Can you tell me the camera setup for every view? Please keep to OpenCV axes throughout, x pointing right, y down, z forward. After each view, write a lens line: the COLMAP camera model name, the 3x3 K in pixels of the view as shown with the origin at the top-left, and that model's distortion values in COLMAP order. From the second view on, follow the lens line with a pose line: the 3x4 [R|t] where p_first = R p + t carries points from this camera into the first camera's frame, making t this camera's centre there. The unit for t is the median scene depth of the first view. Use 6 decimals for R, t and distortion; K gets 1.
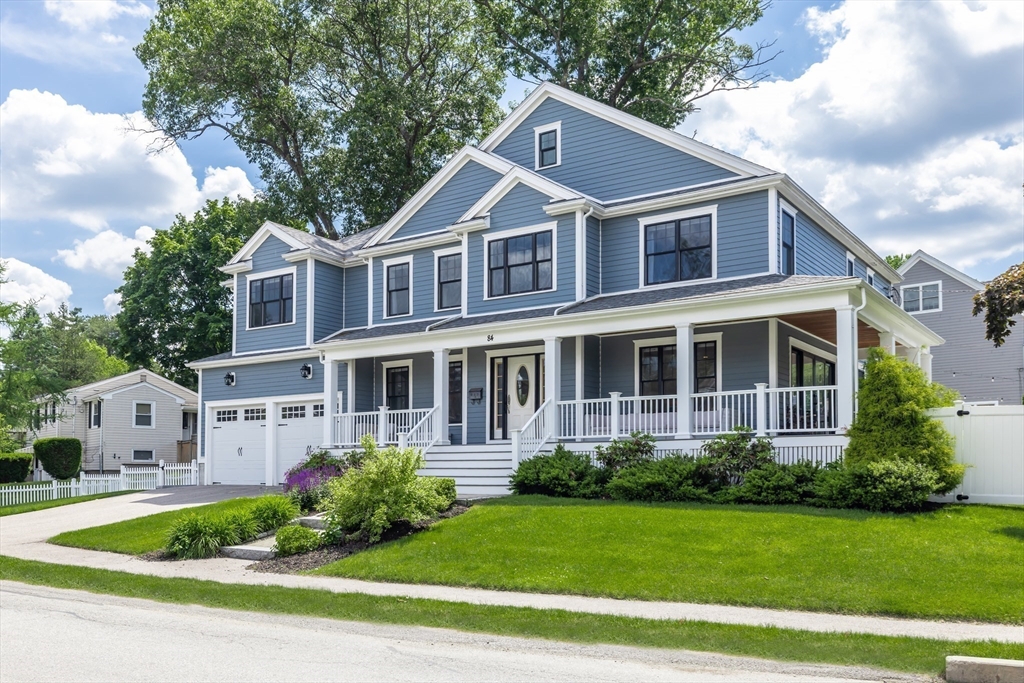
lens RADIAL K [[709.7, 0, 512.0], [0, 709.7, 341.5], [0, 0, 1]] dist [-0.003482, -0.000921]
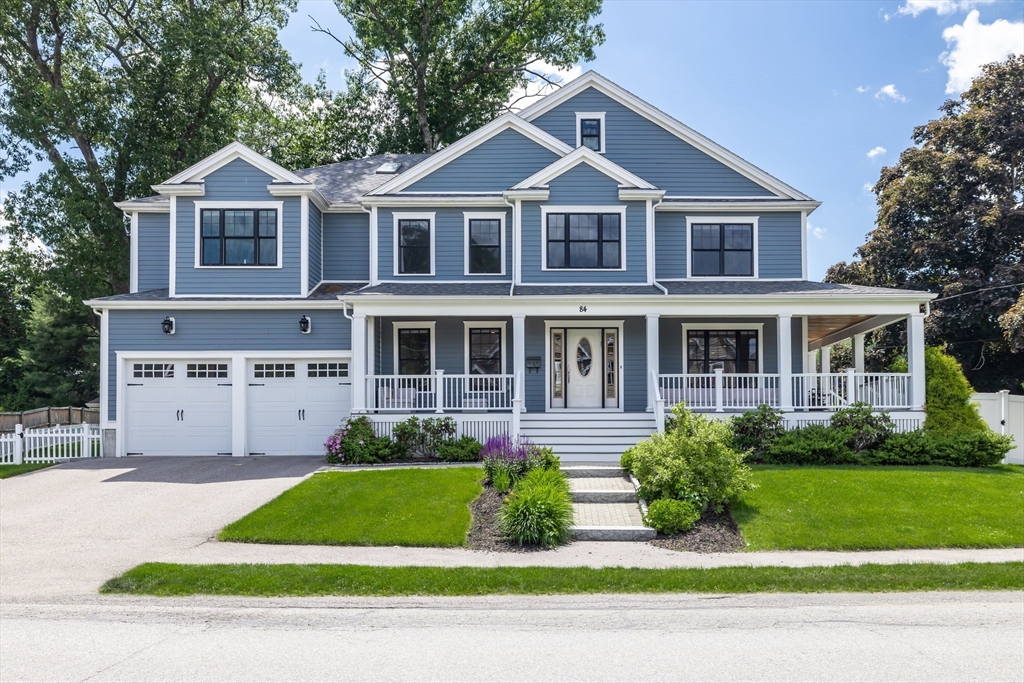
lens RADIAL K [[624.6, 0, 512.0], [0, 624.6, 341.5], [0, 0, 1]] dist [0.003996, 0.000457]
pose [[0.875430, 0.077942, 0.477019, -0.487086], [-0.087662, 0.996148, -0.001885, 0.047431], [-0.475329, -0.040166, 0.878891, 0.232894]]
